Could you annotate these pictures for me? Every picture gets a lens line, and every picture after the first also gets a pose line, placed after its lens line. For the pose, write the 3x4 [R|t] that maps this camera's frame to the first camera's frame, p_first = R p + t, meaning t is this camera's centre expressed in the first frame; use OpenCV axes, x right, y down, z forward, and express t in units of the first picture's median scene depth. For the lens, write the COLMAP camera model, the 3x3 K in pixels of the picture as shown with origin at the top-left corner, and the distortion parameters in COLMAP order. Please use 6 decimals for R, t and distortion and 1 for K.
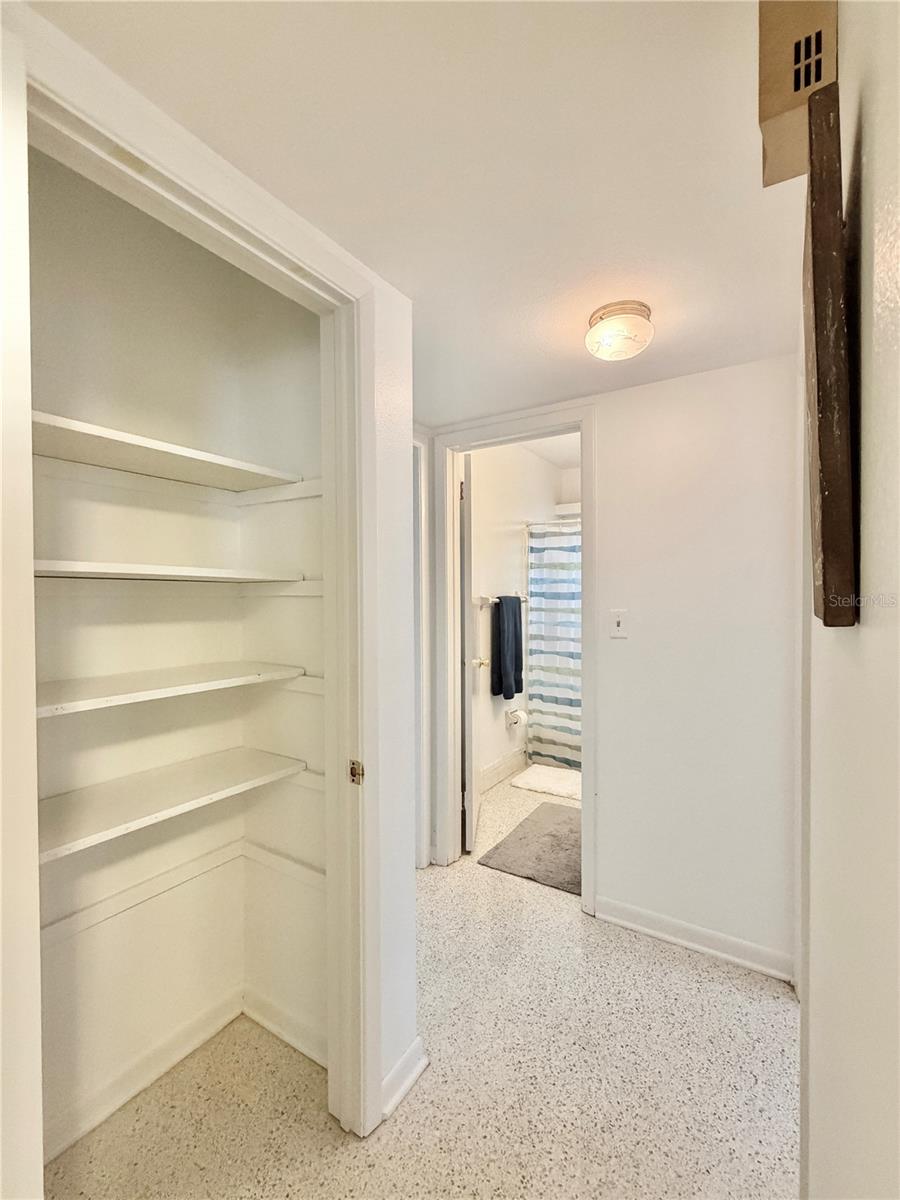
lens RADIAL K [[524.7, 0, 449.2], [0, 524.7, 596.9], [0, 0, 1]] dist [0.000252, -0.000353]
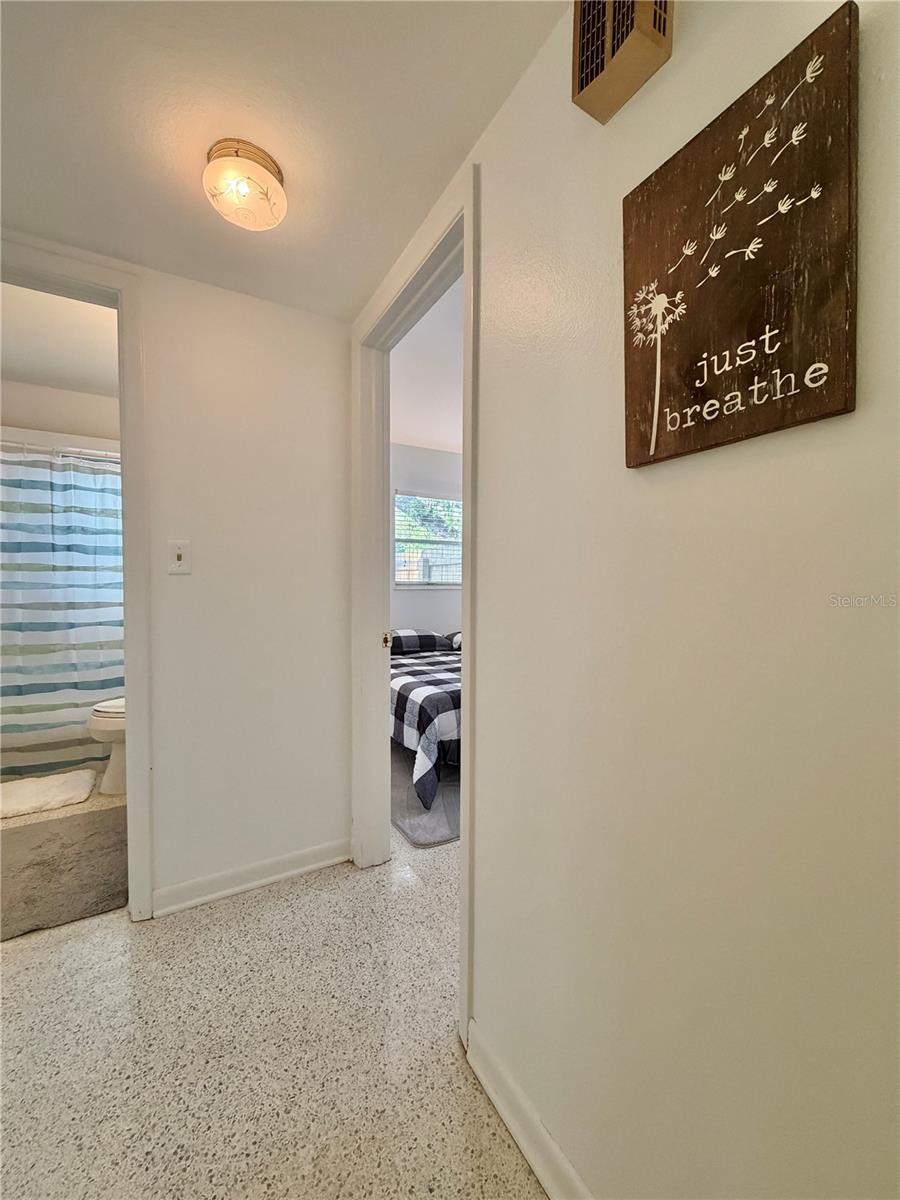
lens RADIAL K [[481.4, 0, 448.6], [0, 481.4, 596.4], [0, 0, 1]] dist [-0.003024, 0.000493]
pose [[0.449716, -0.018034, 0.892990, -0.204219], [0.003876, 0.999826, 0.018239, 0.118711], [-0.893163, -0.004741, 0.449708, 0.308316]]
